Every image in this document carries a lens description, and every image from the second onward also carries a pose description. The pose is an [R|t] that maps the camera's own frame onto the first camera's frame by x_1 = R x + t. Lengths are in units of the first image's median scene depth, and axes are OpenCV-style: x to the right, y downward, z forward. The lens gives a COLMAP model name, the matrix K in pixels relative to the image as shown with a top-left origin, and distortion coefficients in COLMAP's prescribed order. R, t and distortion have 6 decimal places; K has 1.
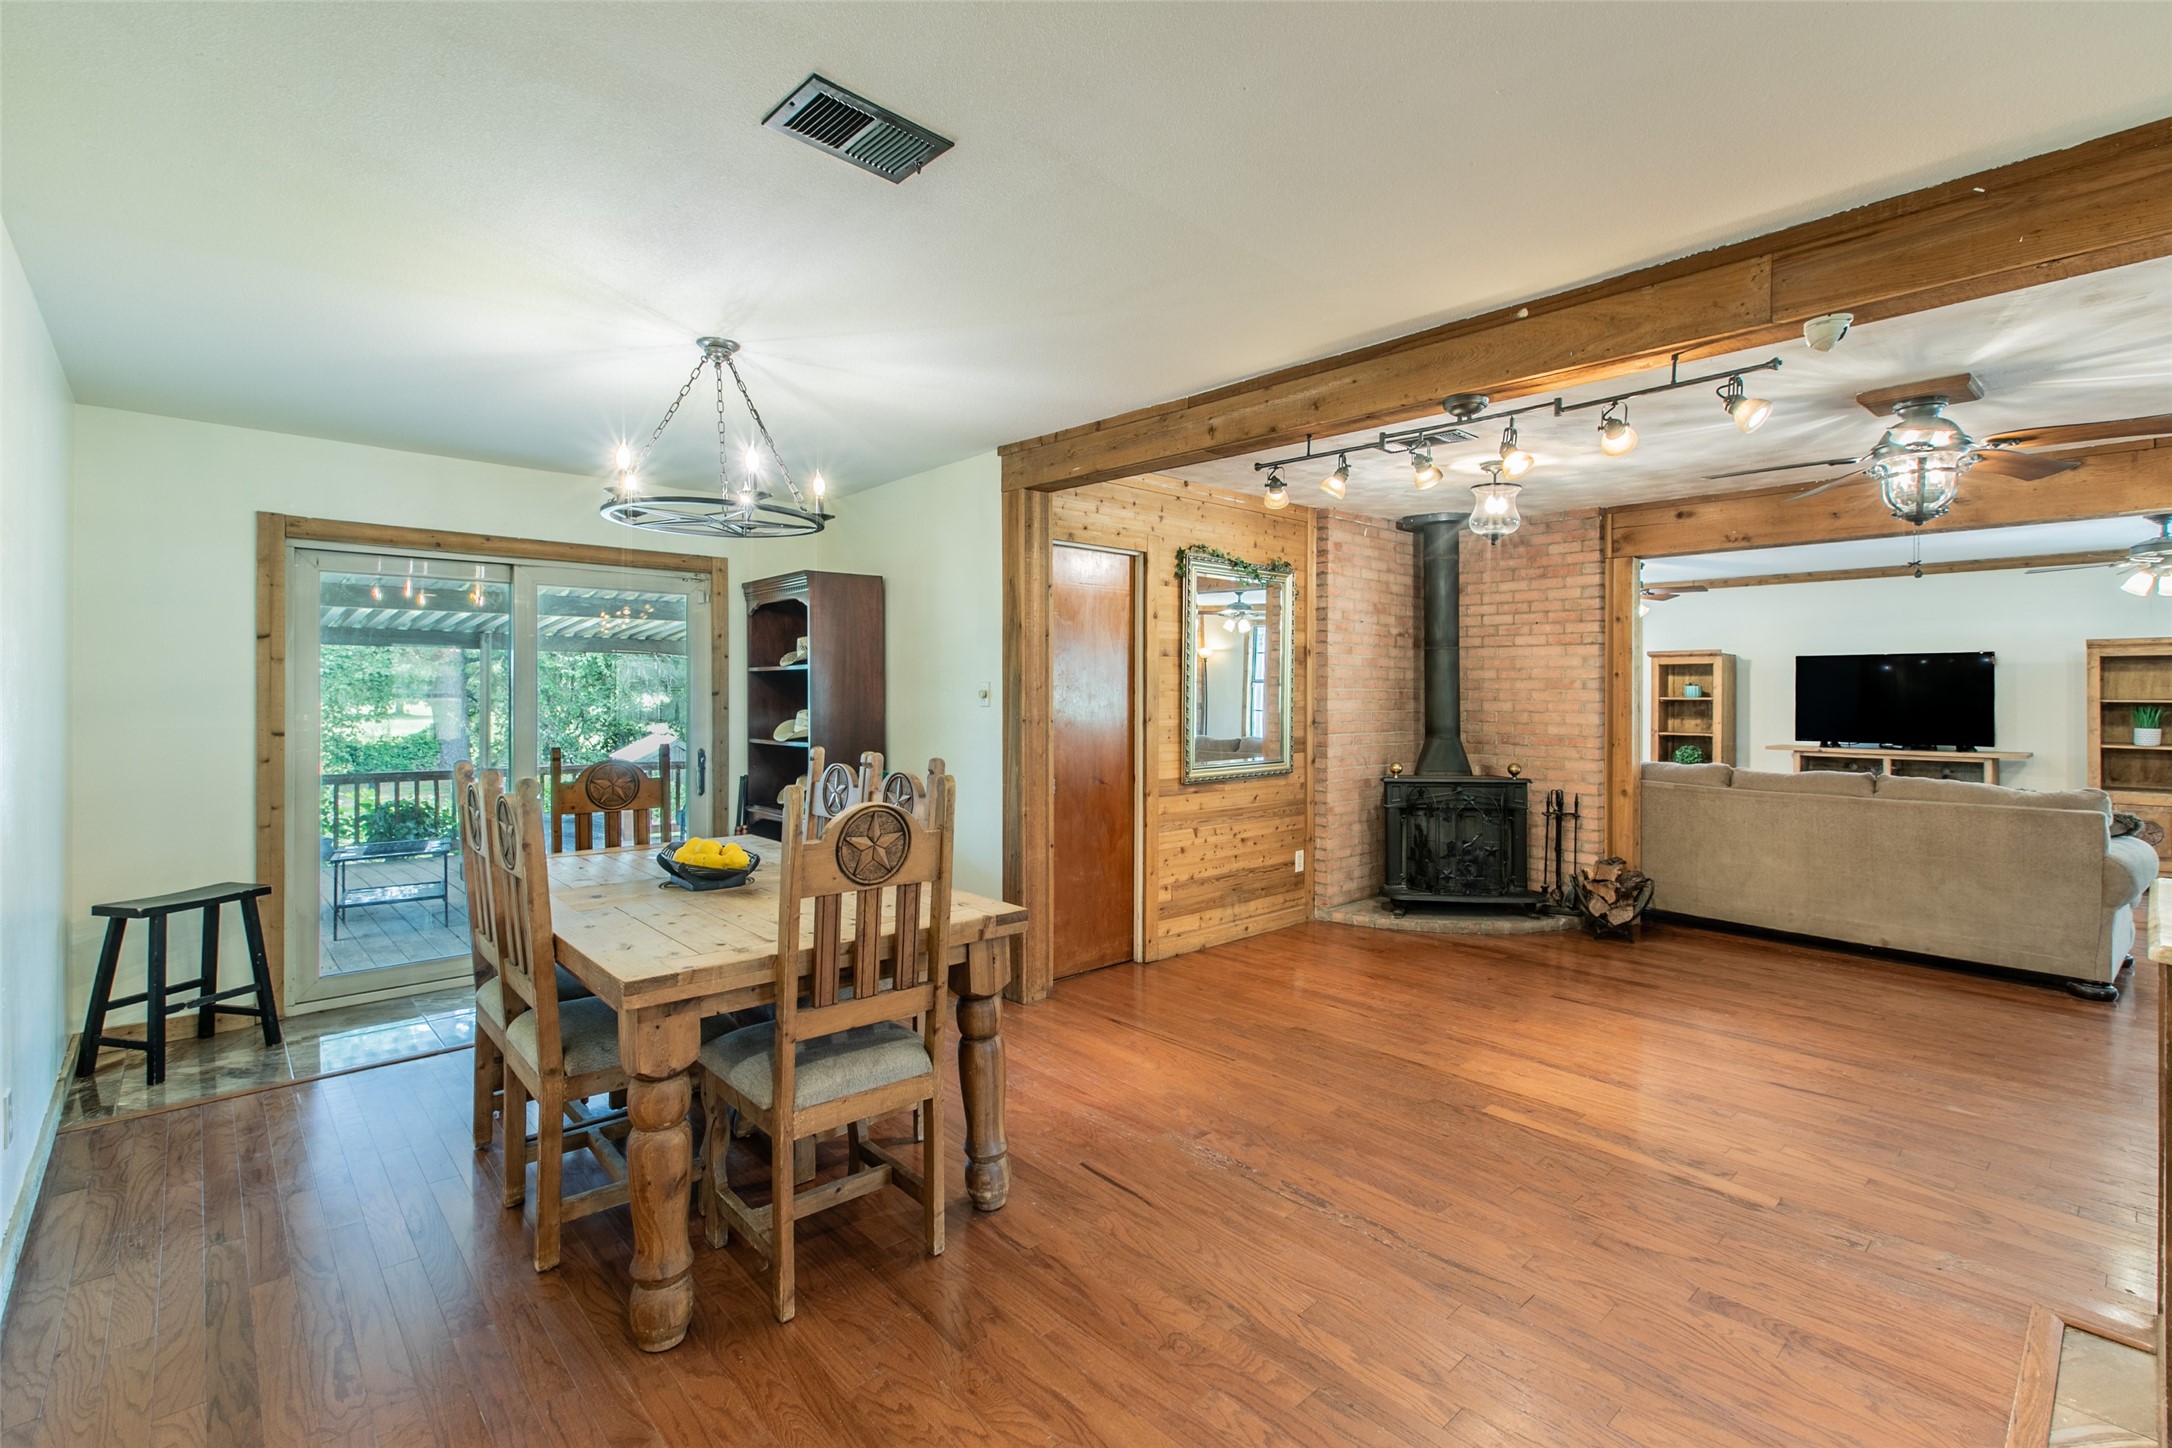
lens RADIAL K [[979.8, 0, 1096.3], [0, 979.8, 671.8], [0, 0, 1]] dist [0.001885, -0.000248]
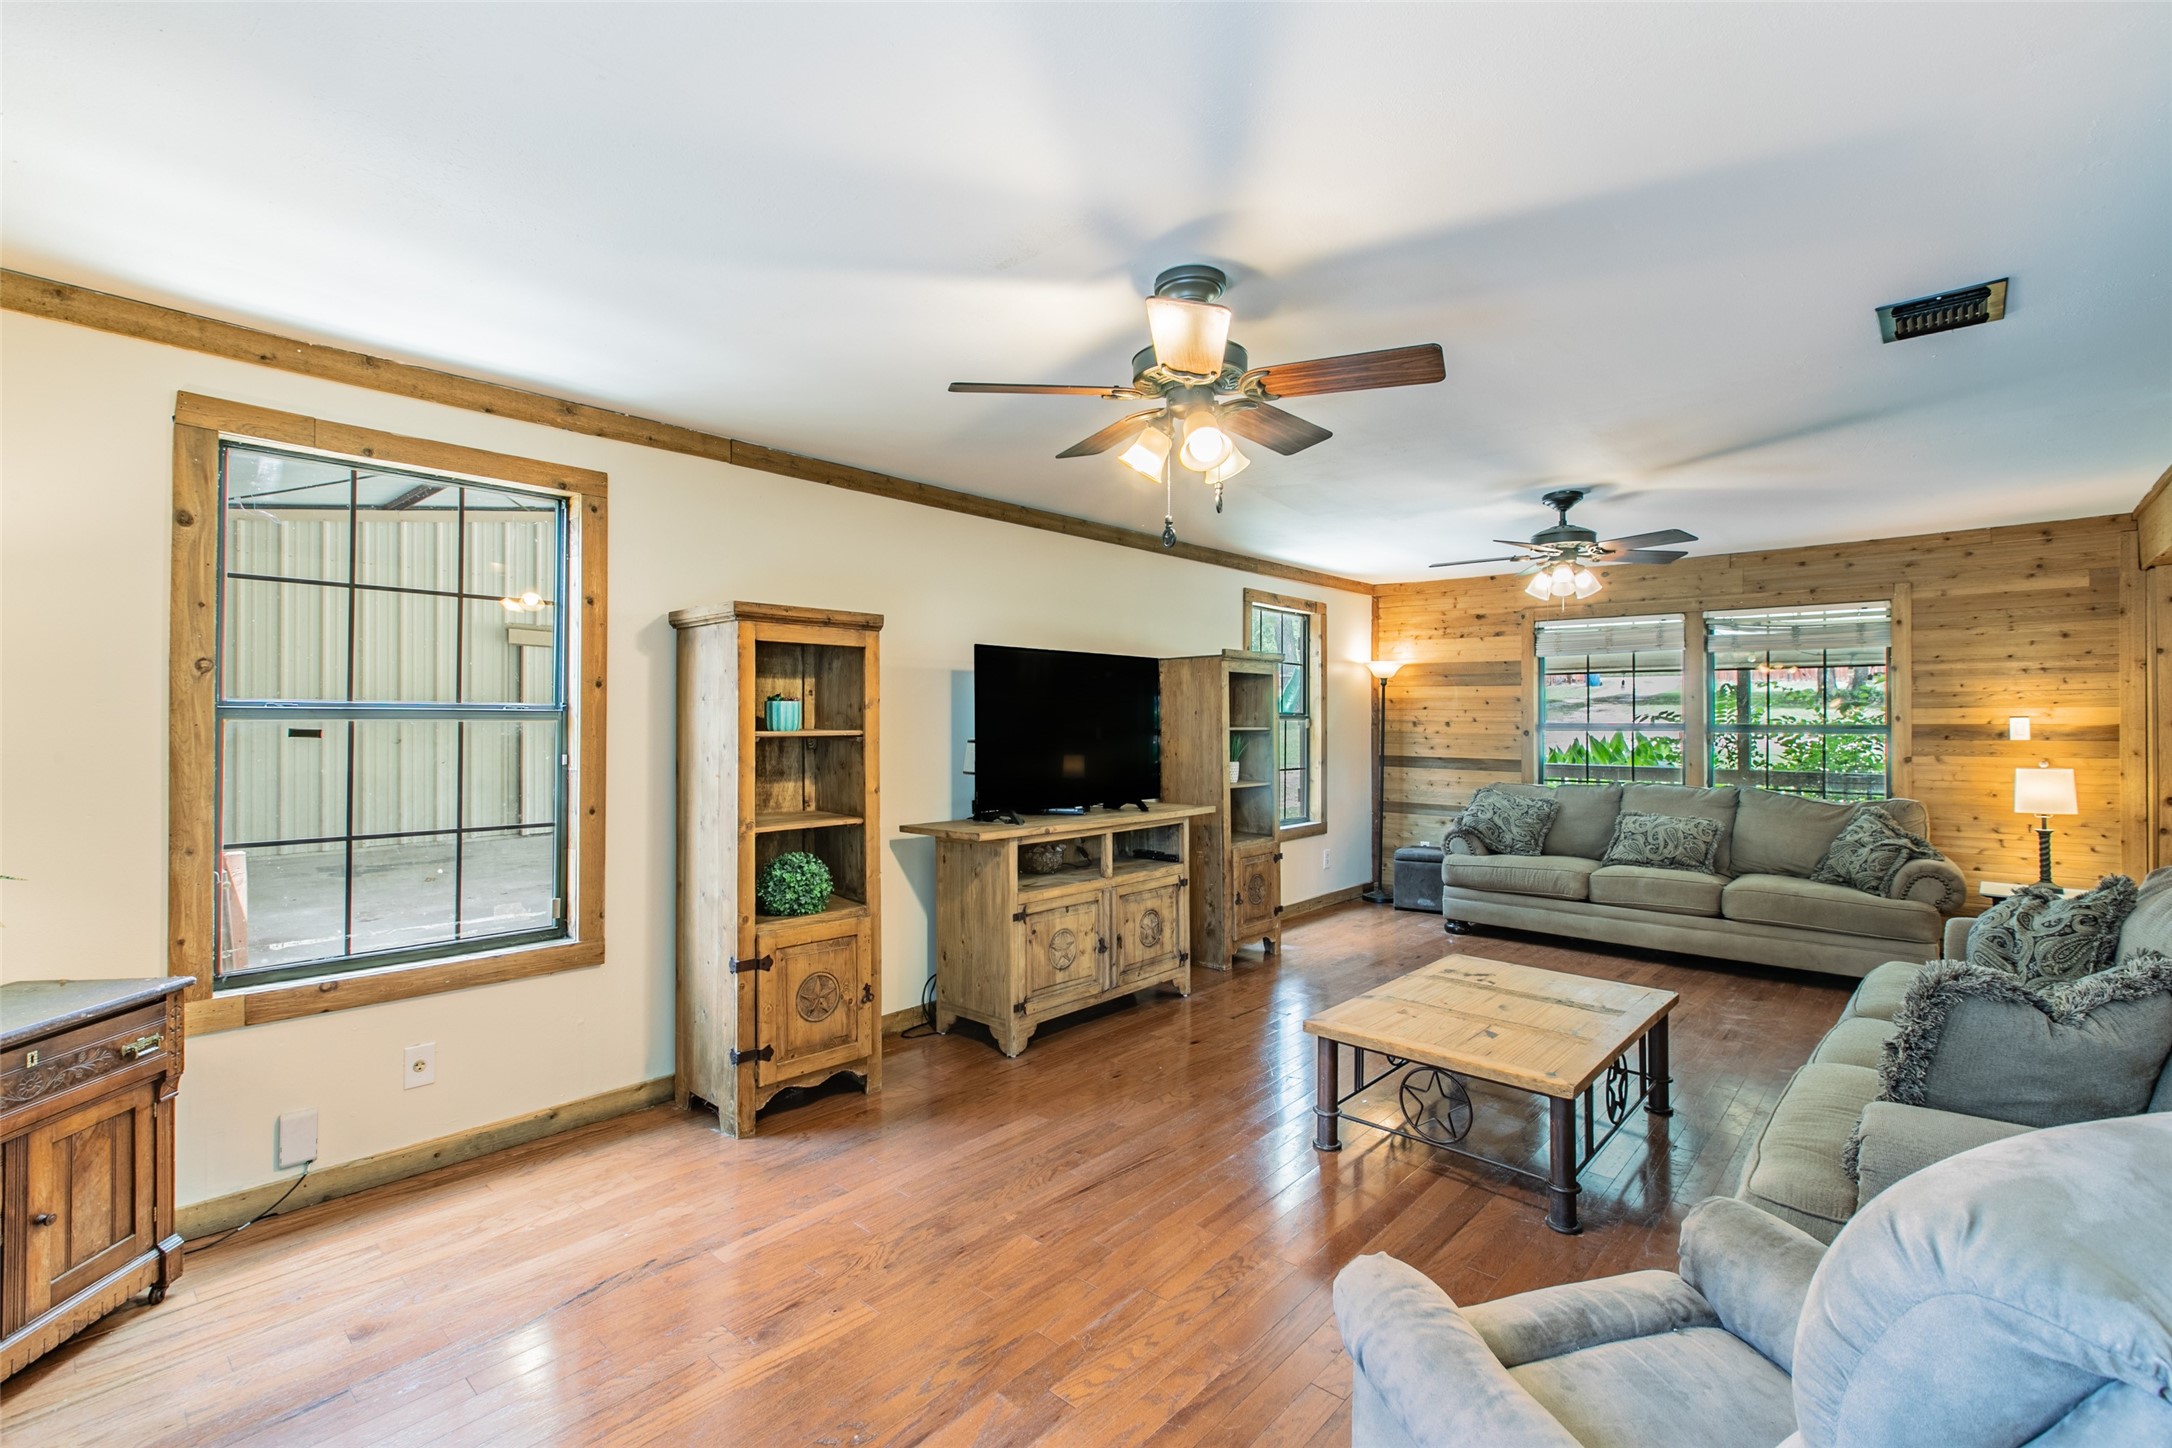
lens RADIAL K [[979.8, 0, 1077.6], [0, 979.8, 712.6], [0, 0, 1]] dist [0.001885, -0.000248]
pose [[-0.114567, 0.005764, 0.993399, 0.218914], [-0.021978, 0.999724, -0.008335, 0.020716], [-0.993172, -0.022788, -0.114409, 0.978912]]
